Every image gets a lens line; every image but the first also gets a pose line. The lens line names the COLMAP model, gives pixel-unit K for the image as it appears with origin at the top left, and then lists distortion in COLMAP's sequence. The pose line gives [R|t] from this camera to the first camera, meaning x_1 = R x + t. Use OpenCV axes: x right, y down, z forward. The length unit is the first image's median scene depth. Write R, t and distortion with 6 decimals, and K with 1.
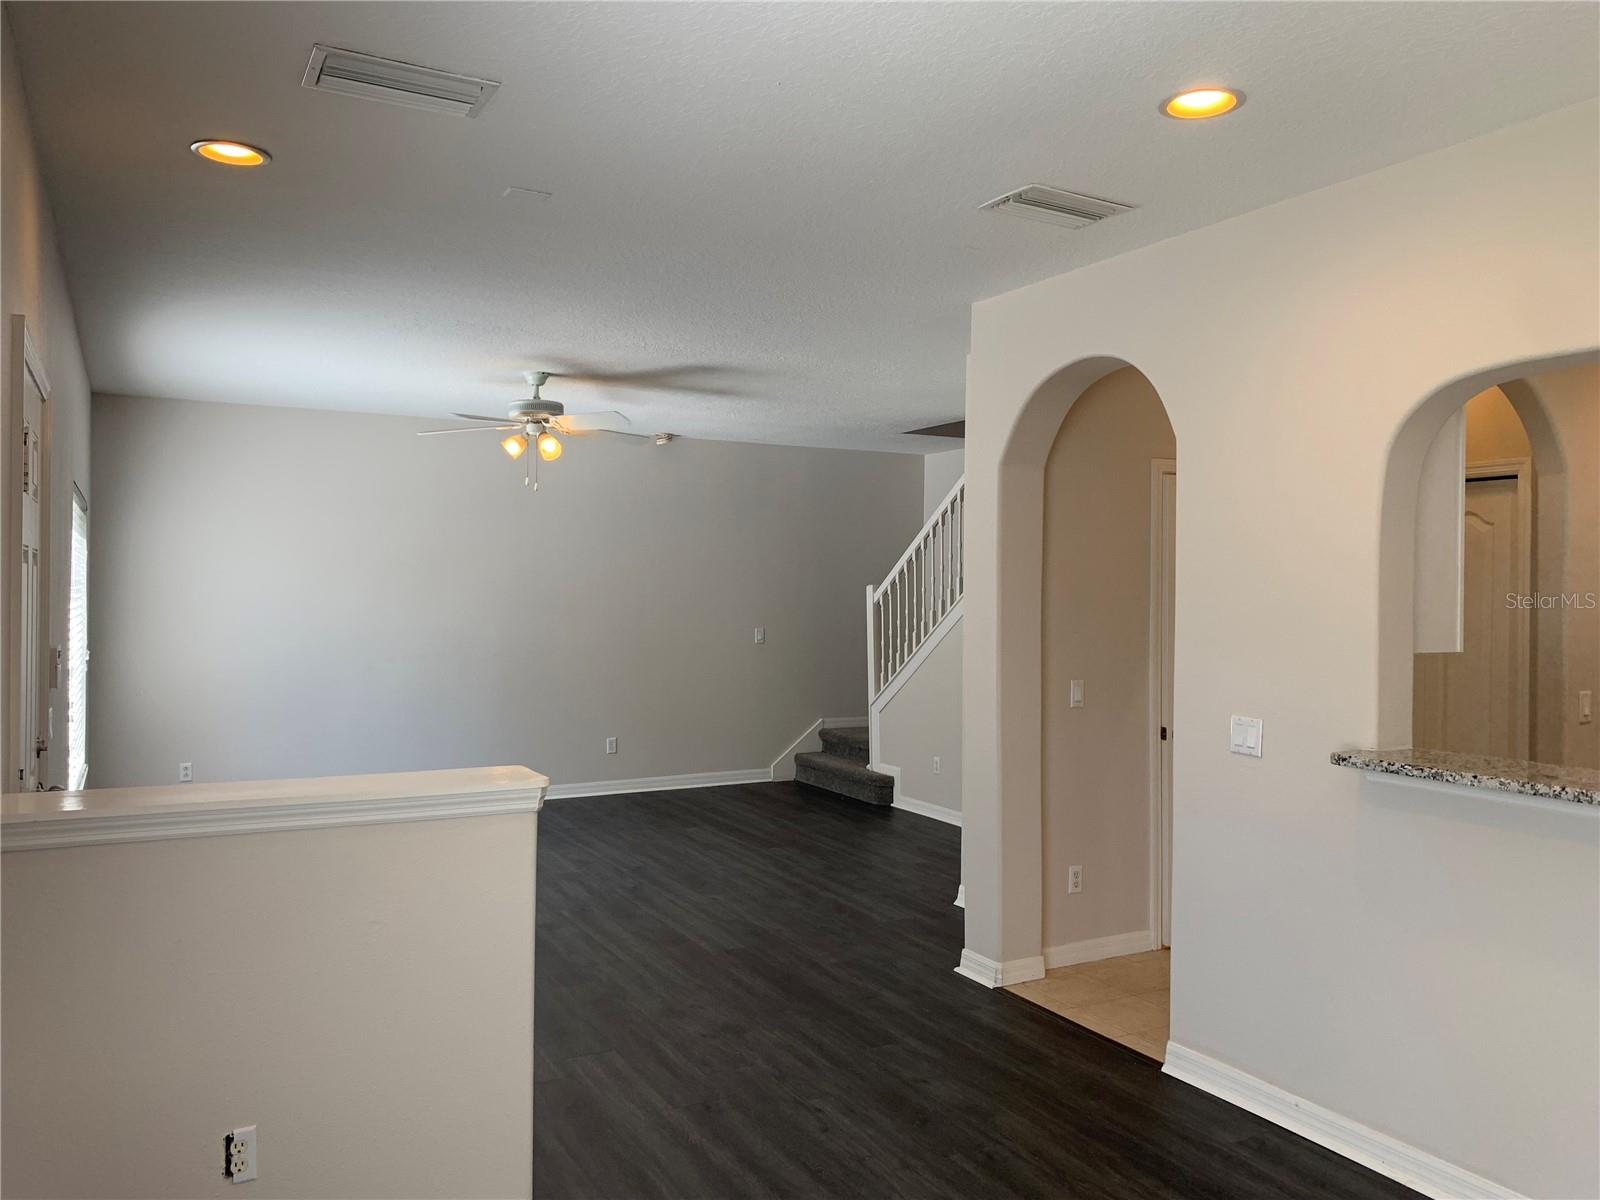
lens RADIAL K [[1220.9, 0, 808.3], [0, 1220.9, 596.3], [0, 0, 1]] dist [0.026776, -0.036817]
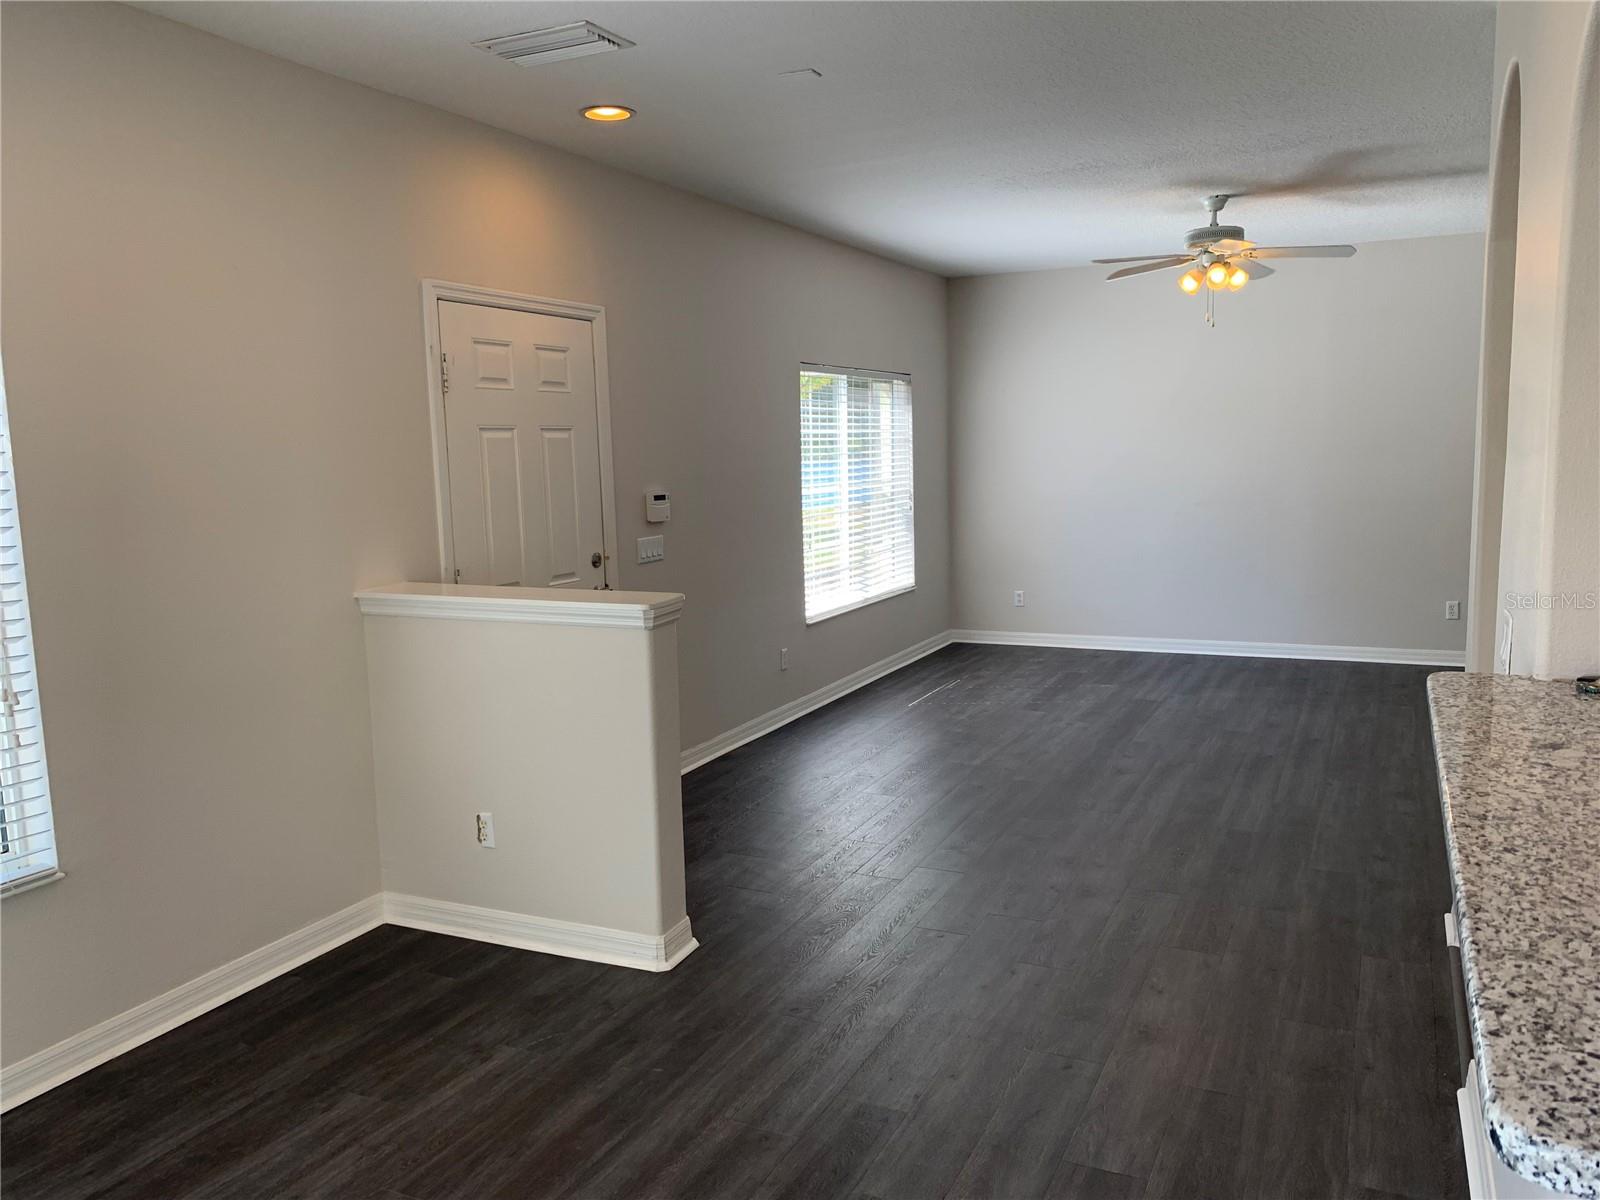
lens RADIAL K [[1220.9, 0, 797.9], [0, 1220.9, 604.6], [0, 0, 1]] dist [0.026776, -0.036817]
pose [[0.583012, 0.079690, -0.808546, 0.345487], [0.029999, 0.992388, 0.119440, 0.003263], [0.811909, -0.093891, 0.576184, 0.166843]]
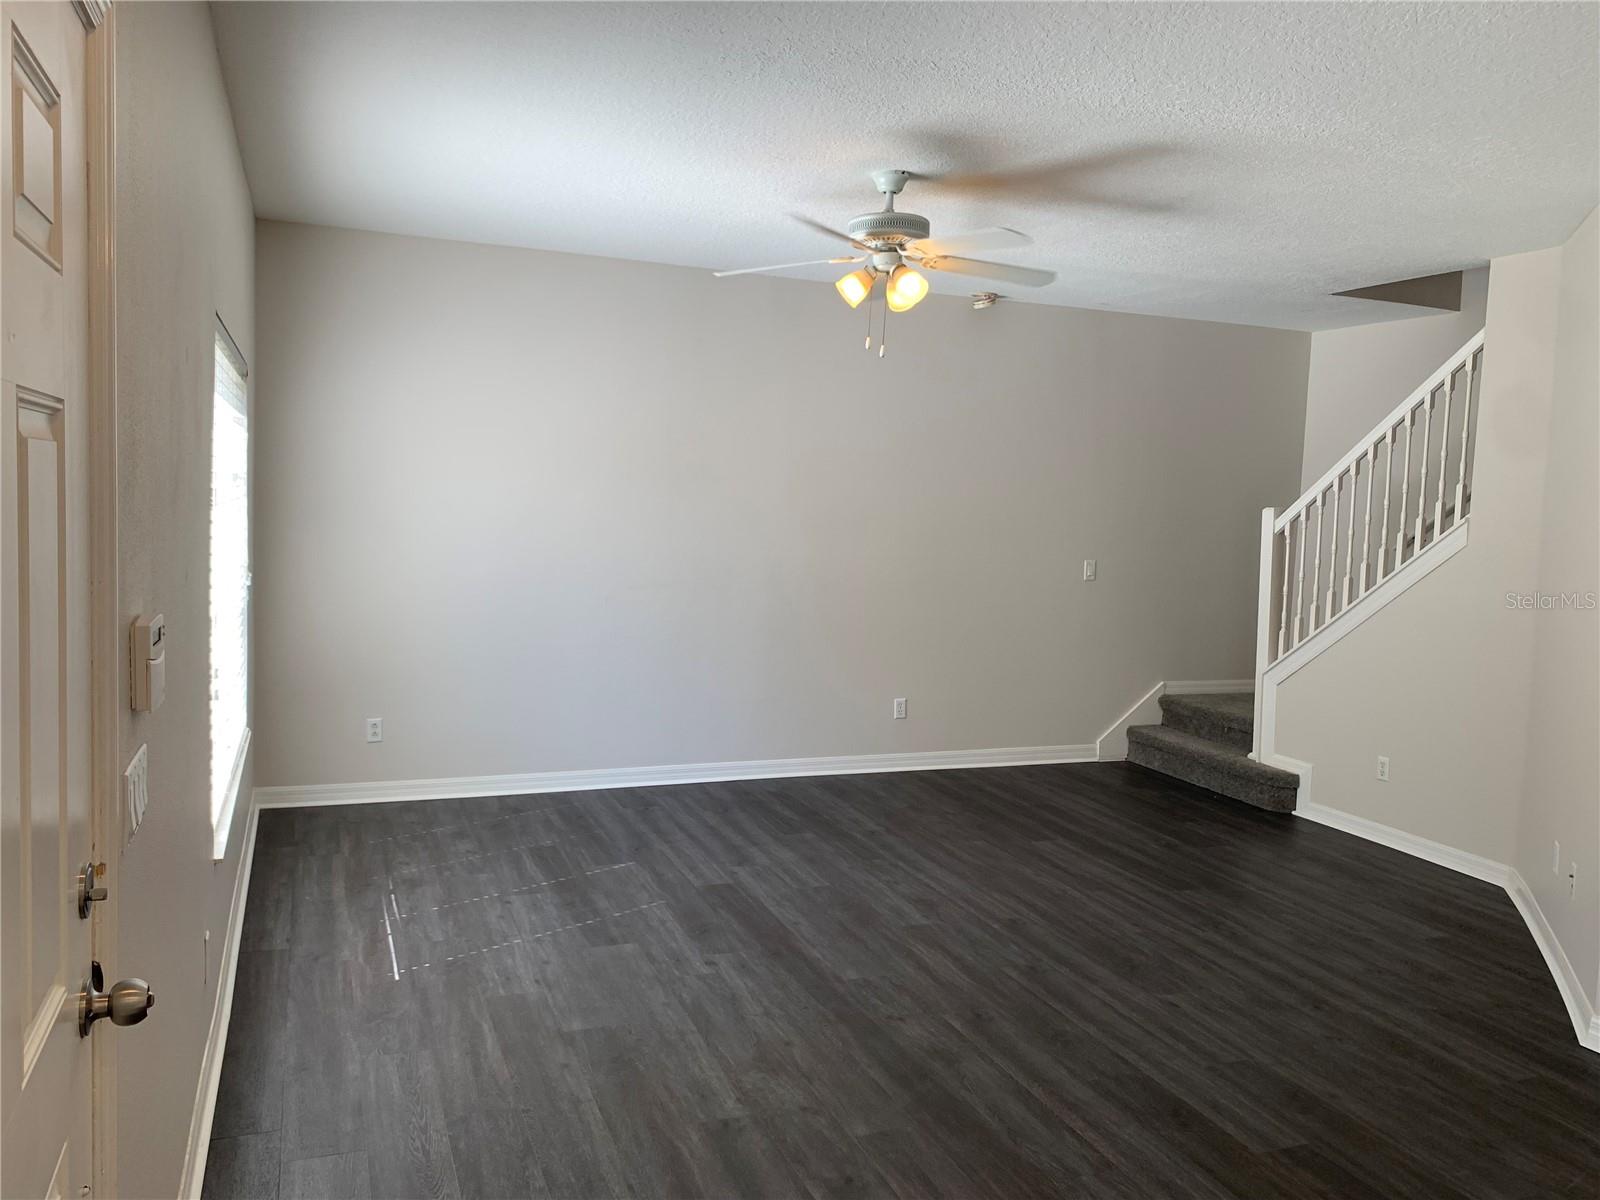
lens RADIAL K [[1220.9, 0, 807.1], [0, 1220.9, 593.0], [0, 0, 1]] dist [0.026776, -0.036817]
pose [[0.992655, 0.037255, -0.115103, -0.170887], [-0.028962, 0.996918, 0.072905, -0.005019], [0.117465, -0.069036, 0.990675, 0.310341]]
